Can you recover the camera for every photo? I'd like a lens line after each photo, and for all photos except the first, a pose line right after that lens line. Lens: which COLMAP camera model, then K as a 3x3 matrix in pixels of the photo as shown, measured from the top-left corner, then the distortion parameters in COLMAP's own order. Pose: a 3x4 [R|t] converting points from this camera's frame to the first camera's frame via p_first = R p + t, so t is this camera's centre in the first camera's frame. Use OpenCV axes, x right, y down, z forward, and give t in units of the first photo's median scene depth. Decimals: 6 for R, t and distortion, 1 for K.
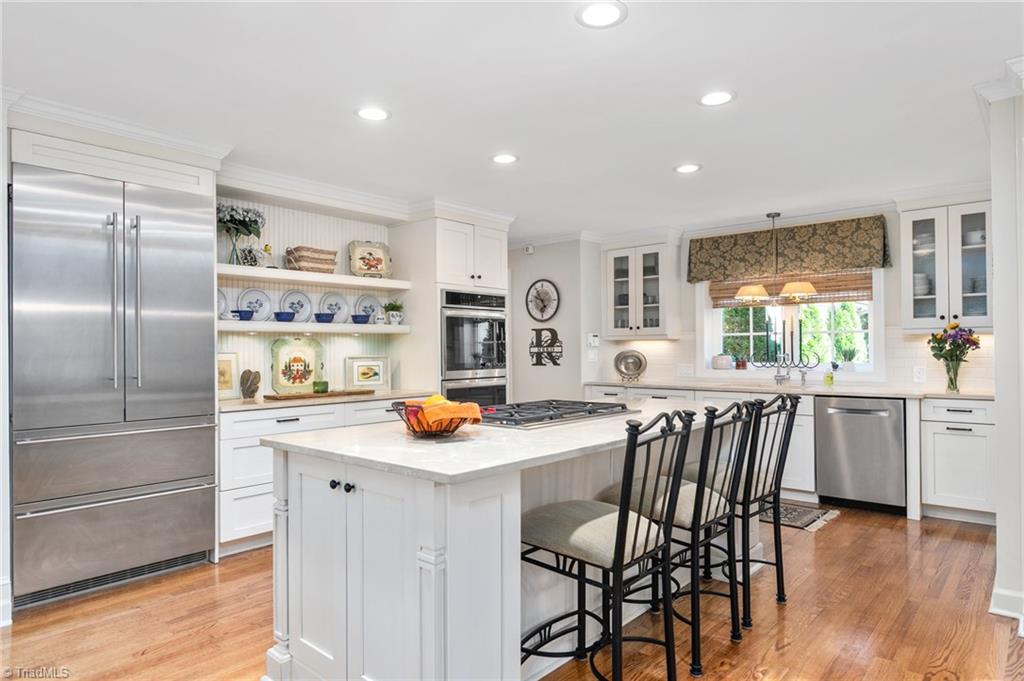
lens RADIAL K [[626.8, 0, 511.7], [0, 626.8, 343.5], [0, 0, 1]] dist [-0.008793, 0.000905]
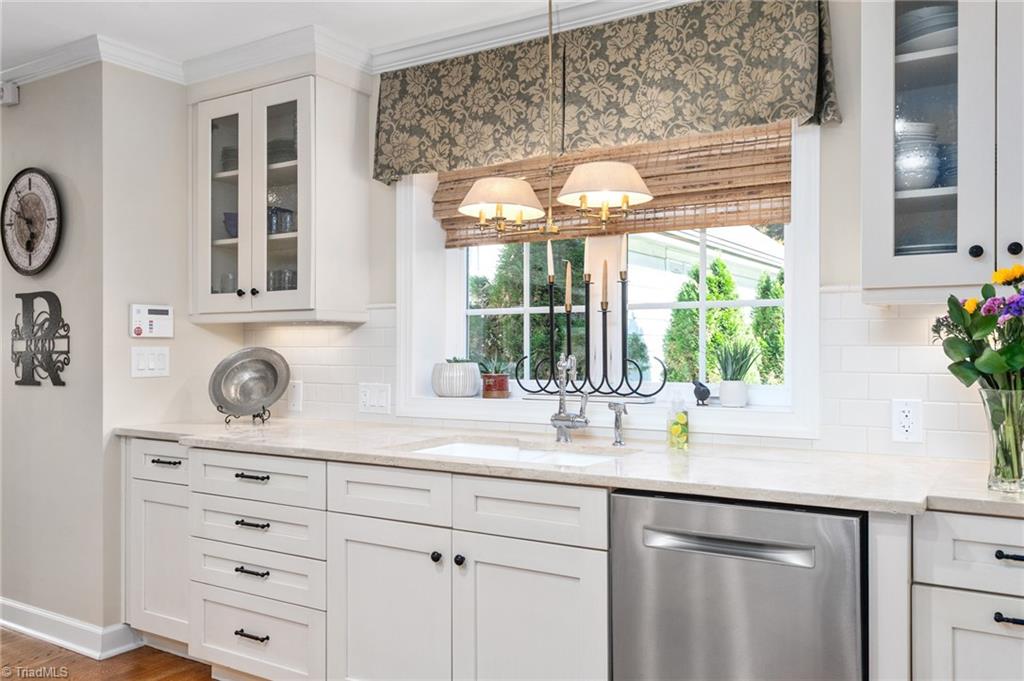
lens RADIAL K [[846.8, 0, 518.7], [0, 846.8, 350.0], [0, 0, 1]] dist [0.010577, -0.000614]
pose [[0.987235, 0.005428, 0.159175, 0.330919], [-0.007321, 0.999909, 0.011307, 0.005306], [-0.159099, -0.012328, 0.987186, 0.517069]]
